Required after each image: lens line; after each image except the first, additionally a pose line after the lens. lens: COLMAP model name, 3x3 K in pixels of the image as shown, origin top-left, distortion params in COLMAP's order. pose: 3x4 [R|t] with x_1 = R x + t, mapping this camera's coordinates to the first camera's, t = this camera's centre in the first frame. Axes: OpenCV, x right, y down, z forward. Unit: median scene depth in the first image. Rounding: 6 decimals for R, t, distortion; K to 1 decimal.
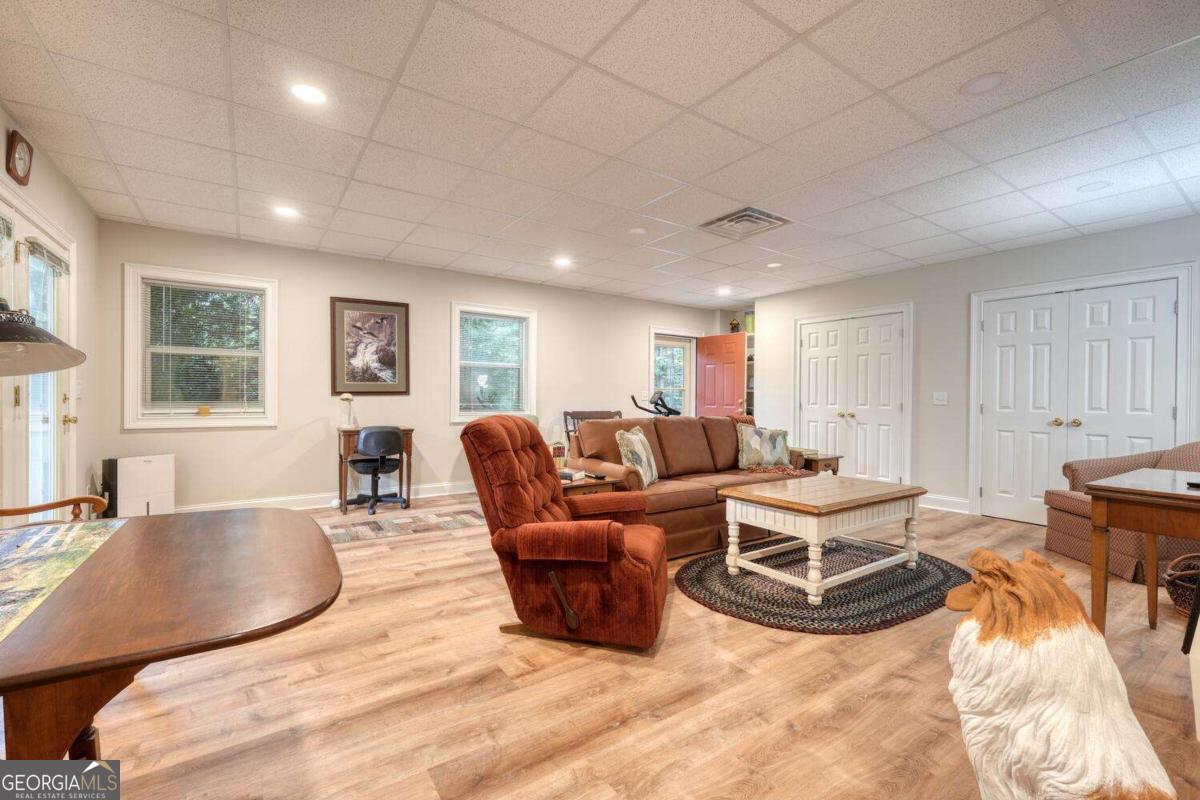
lens RADIAL K [[508.9, 0, 600.0], [0, 508.9, 400.0], [0, 0, 1]] dist [-0.001193, 0.000727]
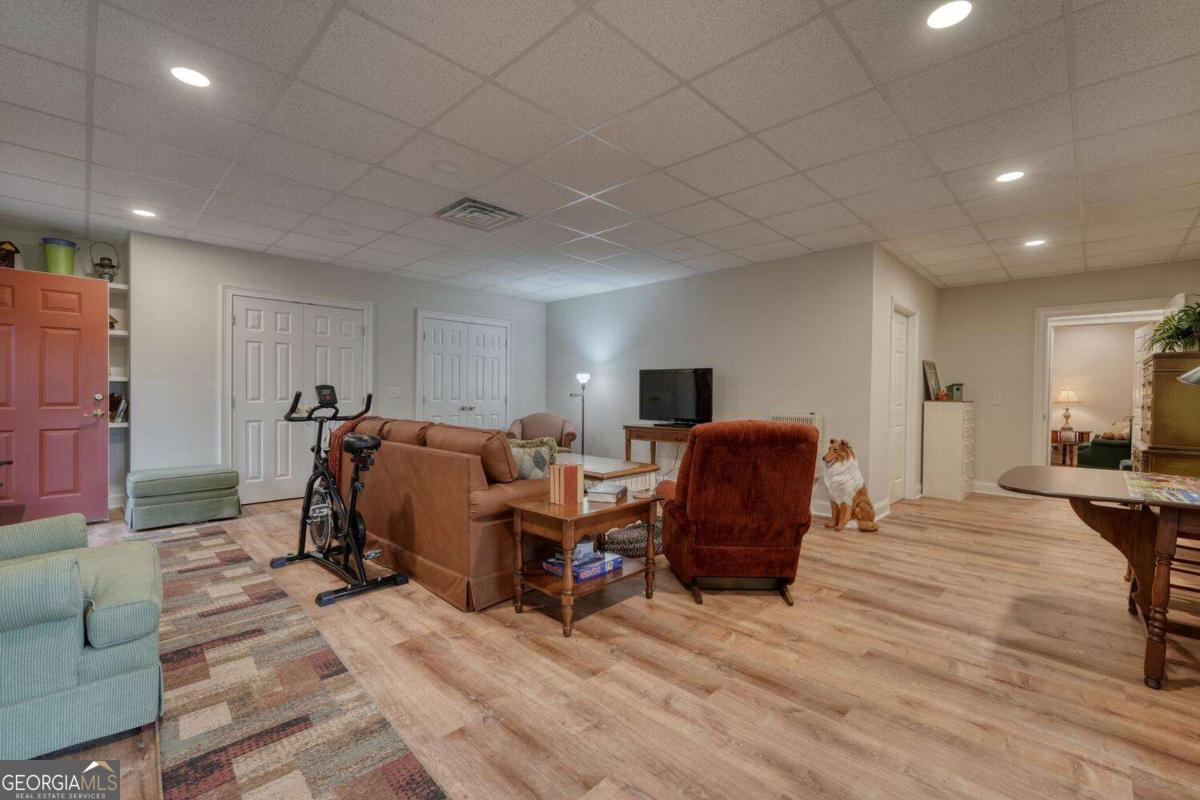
lens RADIAL K [[508.9, 0, 600.0], [0, 508.9, 400.0], [0, 0, 1]] dist [-0.001193, 0.000727]
pose [[-0.196360, -0.016961, 0.980385, -0.915275], [-0.006938, 0.999849, 0.015908, -0.018234], [-0.980507, -0.003678, -0.196448, 1.232554]]
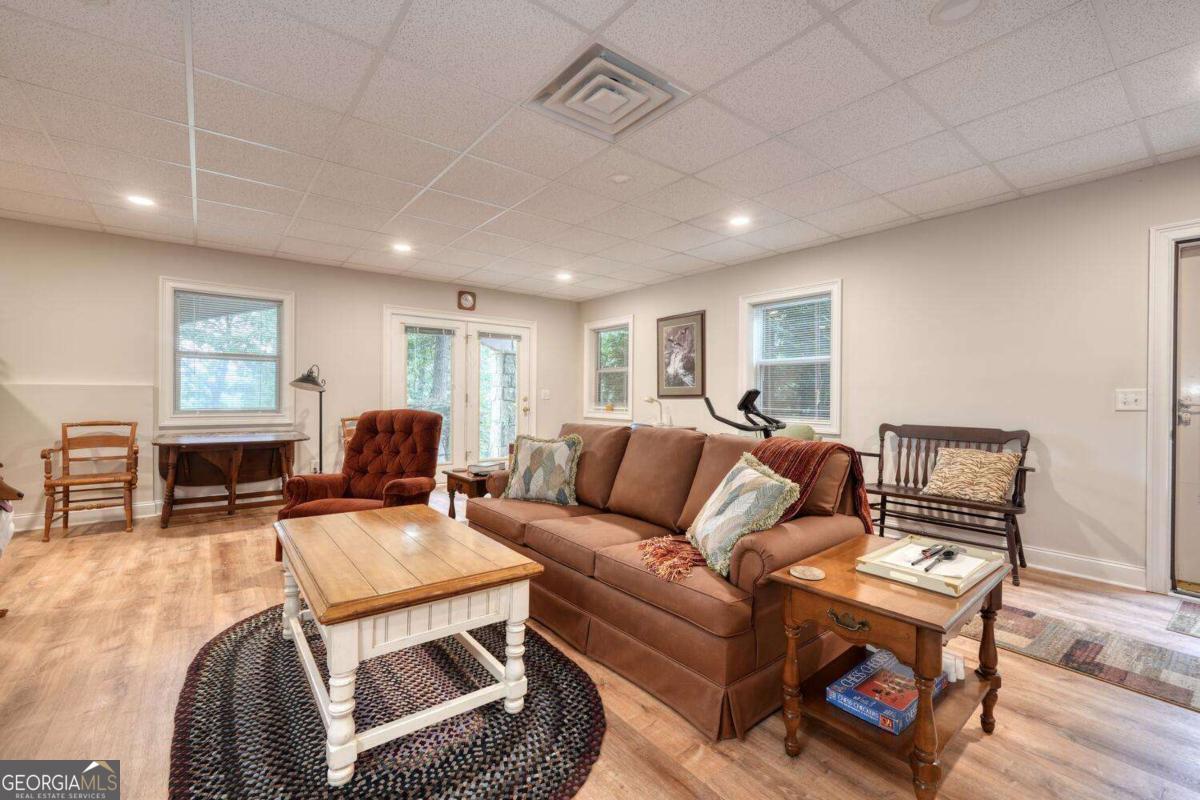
lens RADIAL K [[508.9, 0, 600.0], [0, 508.9, 400.0], [0, 0, 1]] dist [-0.001193, 0.000727]
pose [[0.056688, 0.004492, -0.998382, 1.102033], [-0.015271, 0.999877, 0.003632, -0.010471], [0.998275, 0.015040, 0.056749, 1.236397]]
